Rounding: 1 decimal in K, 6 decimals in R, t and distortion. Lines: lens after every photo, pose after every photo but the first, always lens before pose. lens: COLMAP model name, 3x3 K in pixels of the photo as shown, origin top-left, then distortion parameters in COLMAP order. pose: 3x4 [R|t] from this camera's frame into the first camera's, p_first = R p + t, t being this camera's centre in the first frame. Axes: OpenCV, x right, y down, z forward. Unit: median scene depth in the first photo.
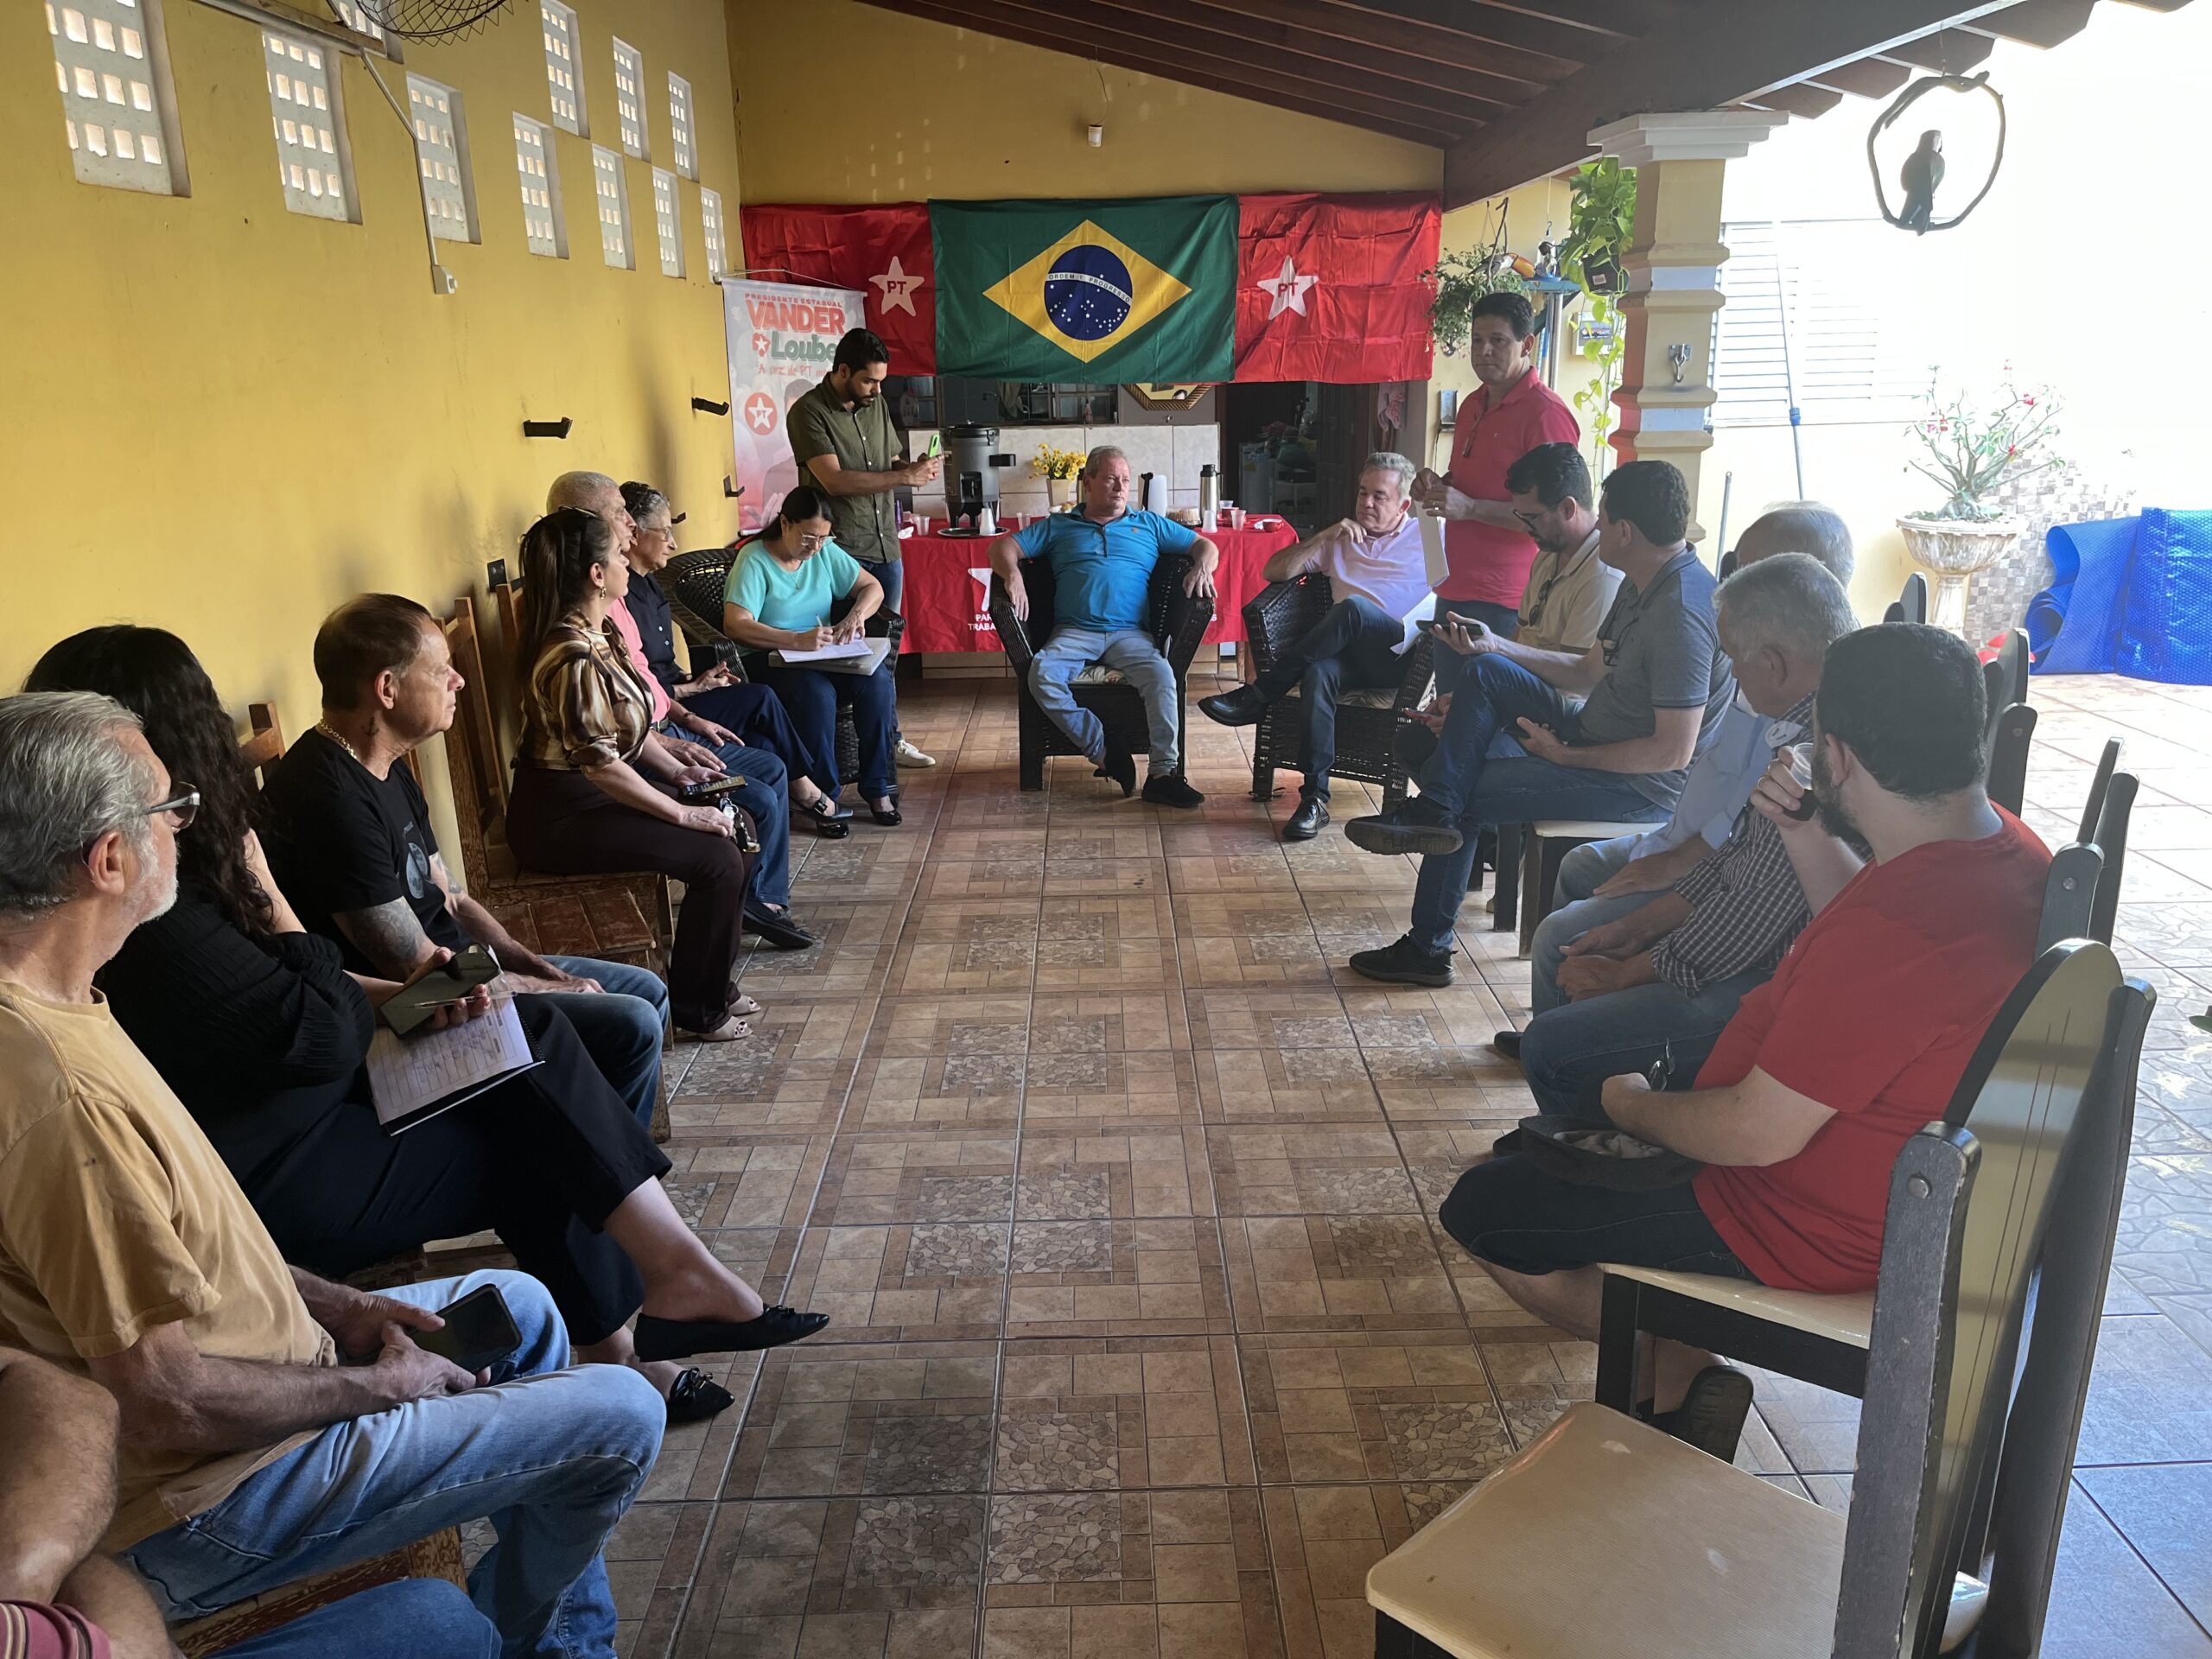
lens RADIAL K [[1681.2, 0, 1105.5], [0, 1681.2, 836.5], [0, 0, 1]] dist [-0.002472, -0.002381]
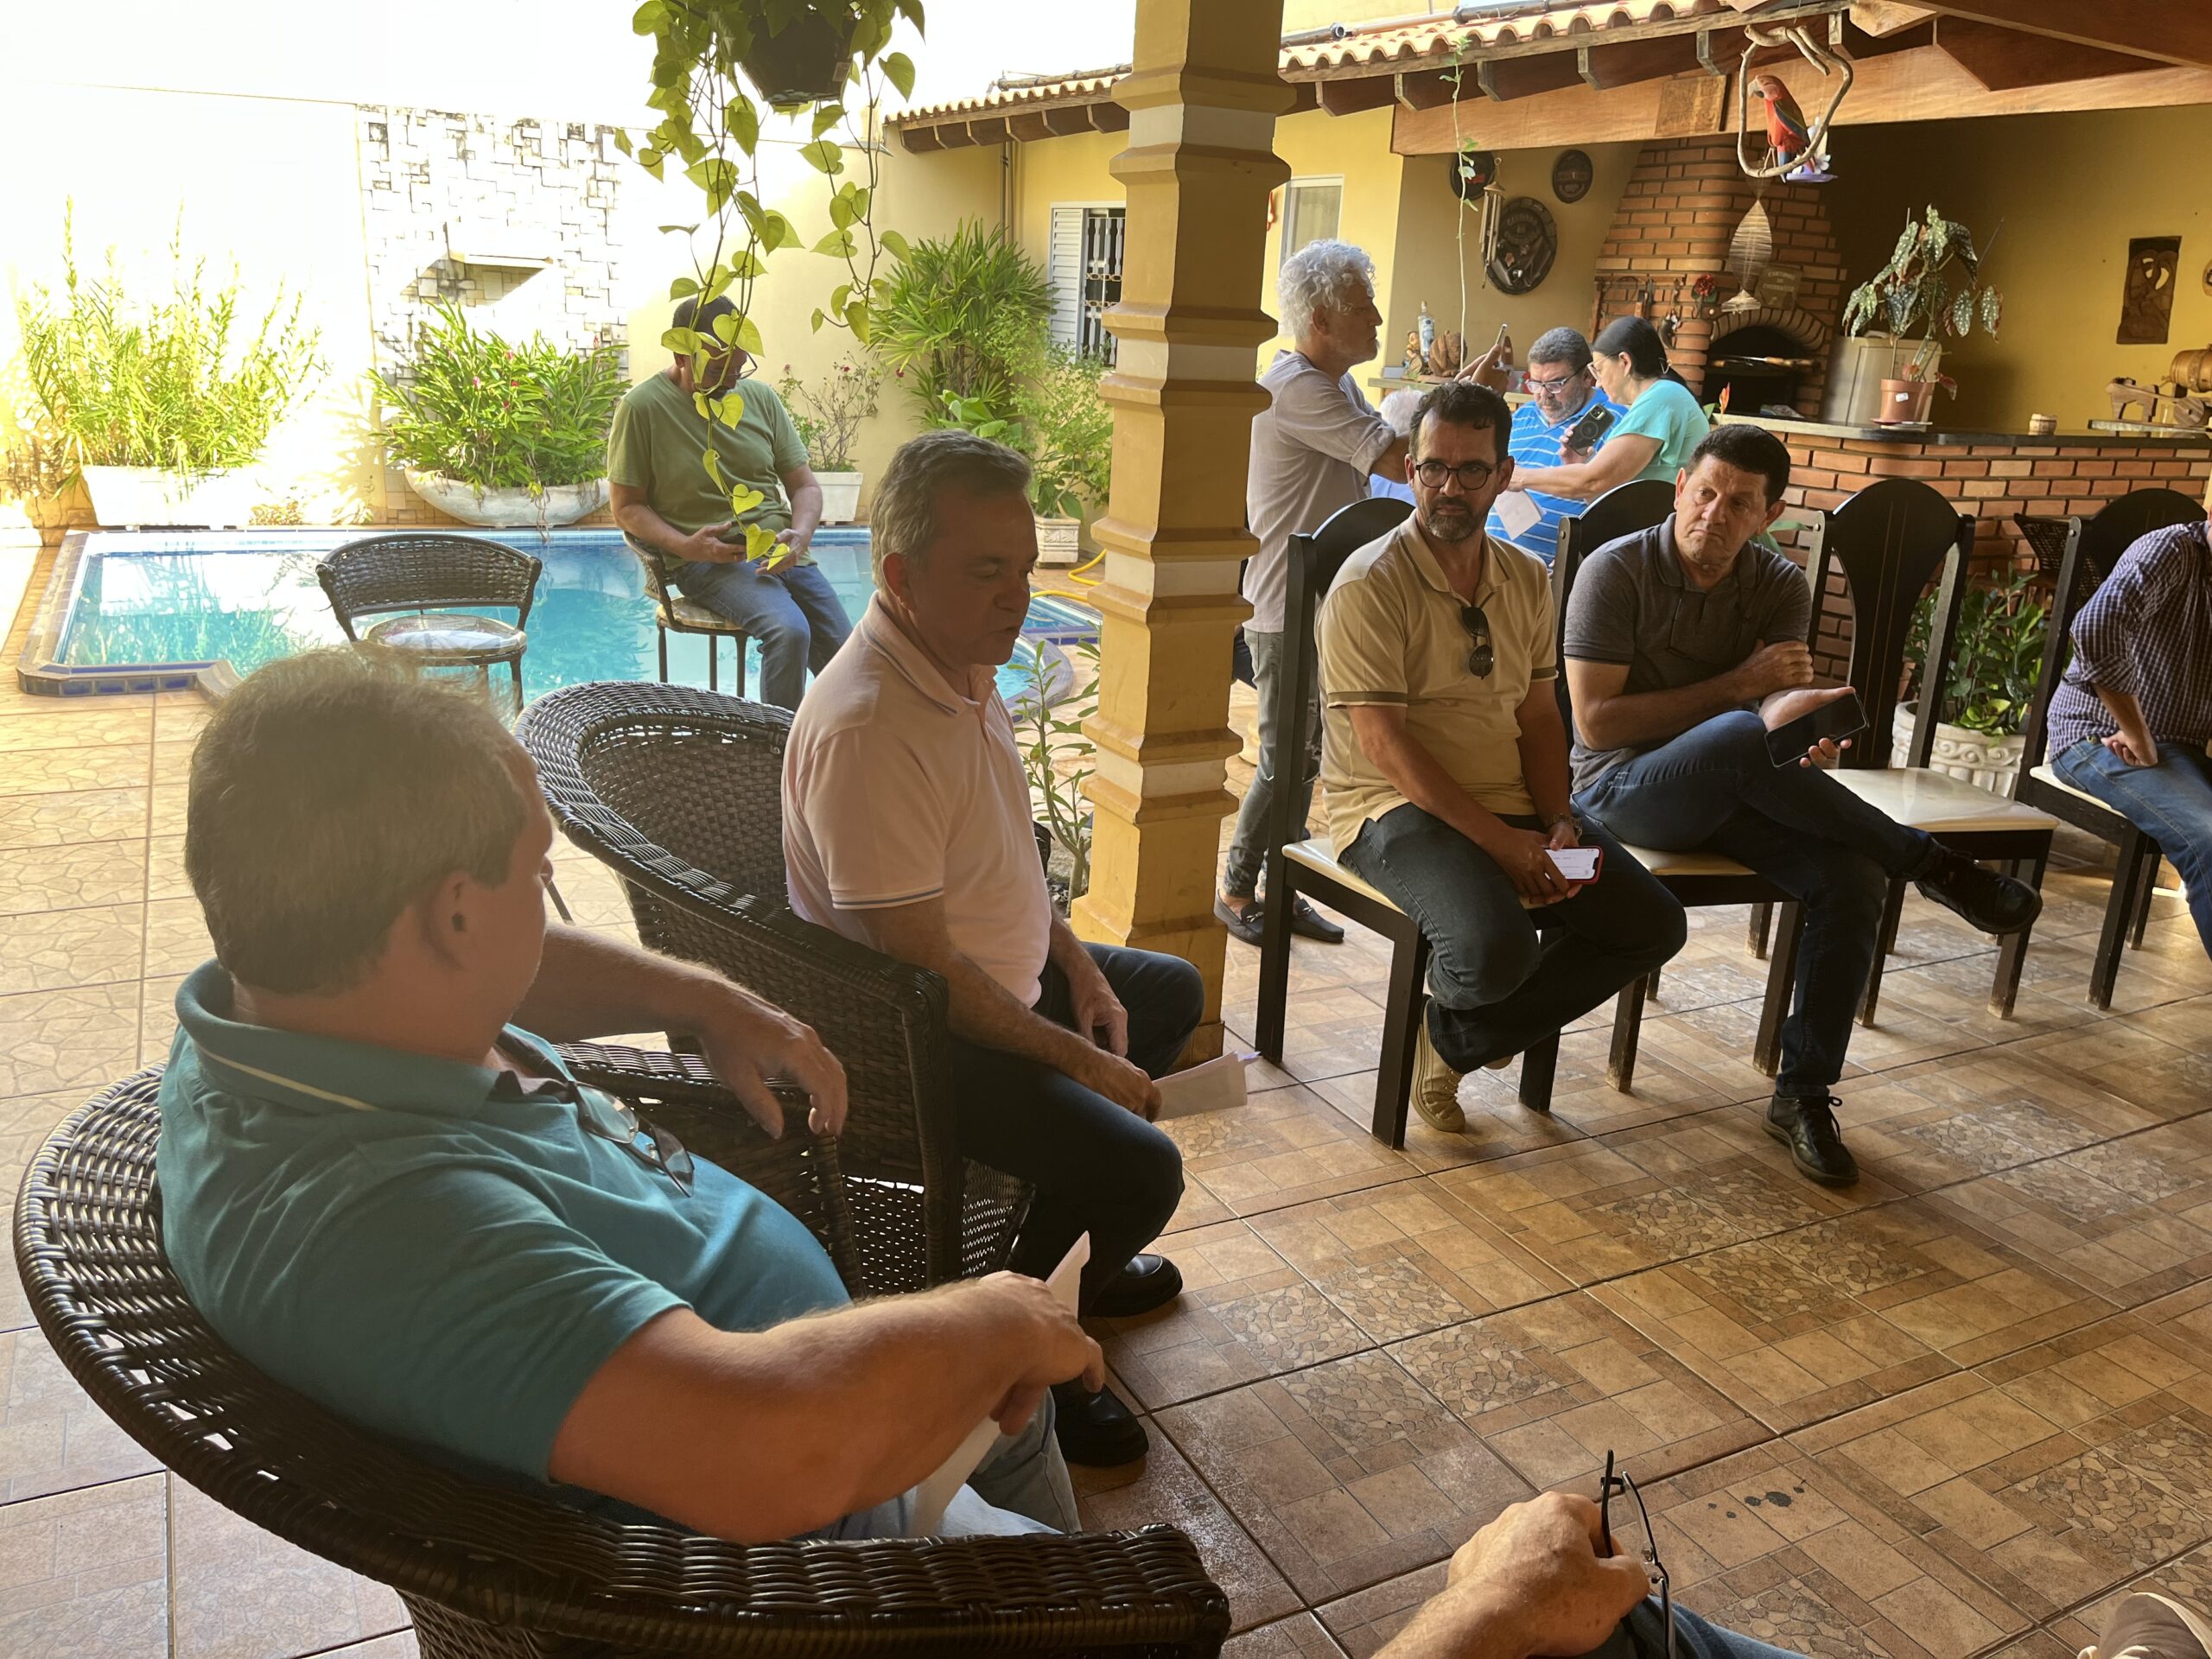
lens RADIAL K [[1681.2, 0, 1104.7], [0, 1681.2, 824.2], [0, 0, 1]] dist [-0.002472, -0.002381]
pose [[-0.459385, -0.254897, 0.850877, -0.248006], [0.203518, 0.902250, 0.380166, -0.363175], [-0.864607, 0.347812, -0.362604, 1.433453]]
